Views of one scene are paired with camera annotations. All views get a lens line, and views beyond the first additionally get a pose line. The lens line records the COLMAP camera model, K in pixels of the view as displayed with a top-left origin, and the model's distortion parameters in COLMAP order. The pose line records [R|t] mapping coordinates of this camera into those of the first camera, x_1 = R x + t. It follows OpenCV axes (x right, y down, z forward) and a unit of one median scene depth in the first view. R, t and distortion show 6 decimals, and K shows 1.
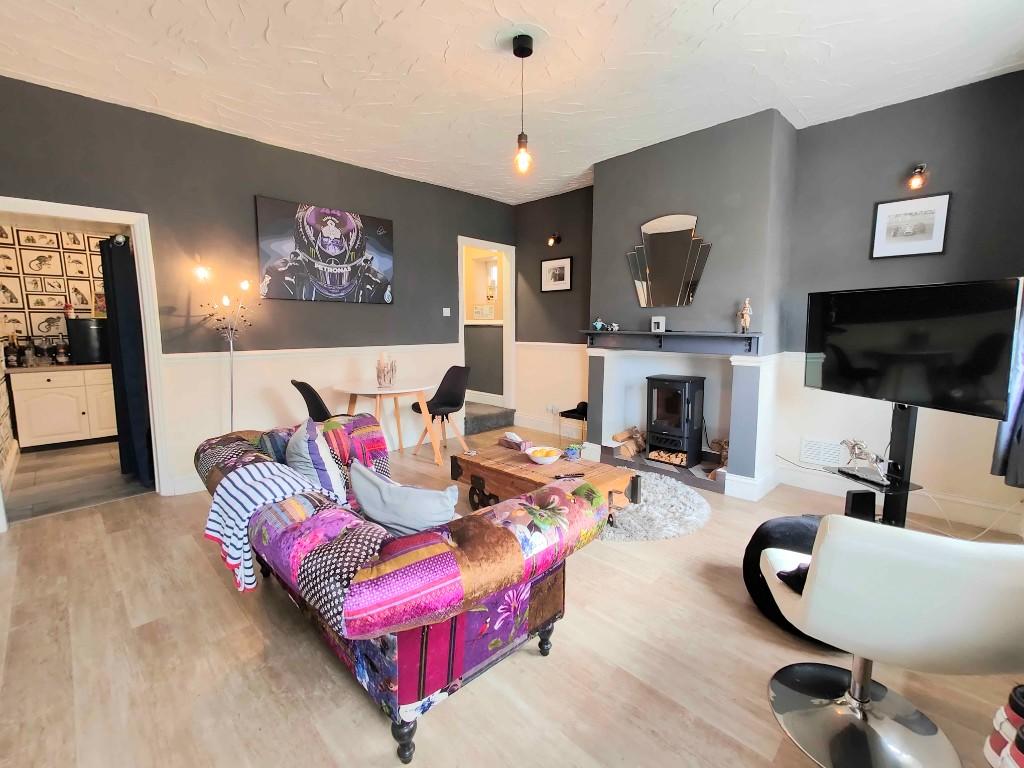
lens RADIAL K [[450.5, 0, 512.8], [0, 450.5, 380.7], [0, 0, 1]] dist [0.004248, 0.000931]
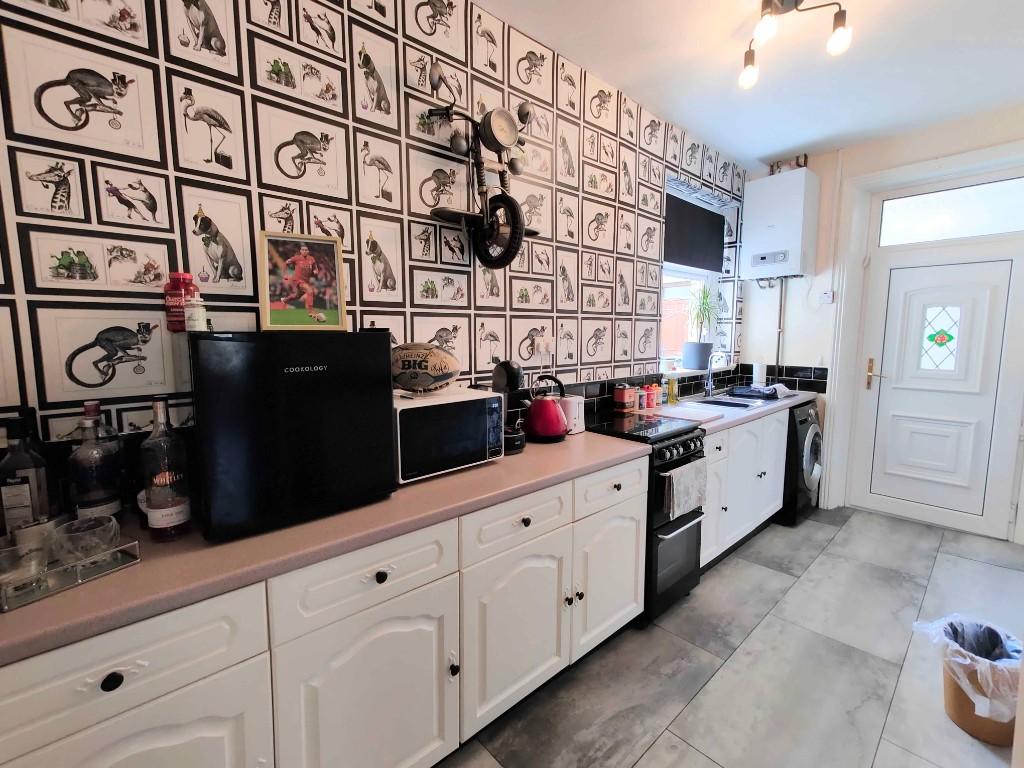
lens RADIAL K [[450.5, 0, 512.8], [0, 450.5, 380.7], [0, 0, 1]] dist [0.004248, 0.000931]
pose [[0.998993, 0.003555, -0.044725, -0.787084], [-0.004450, 0.999792, -0.019922, -0.105452], [0.044645, 0.020101, 0.998801, 0.757991]]
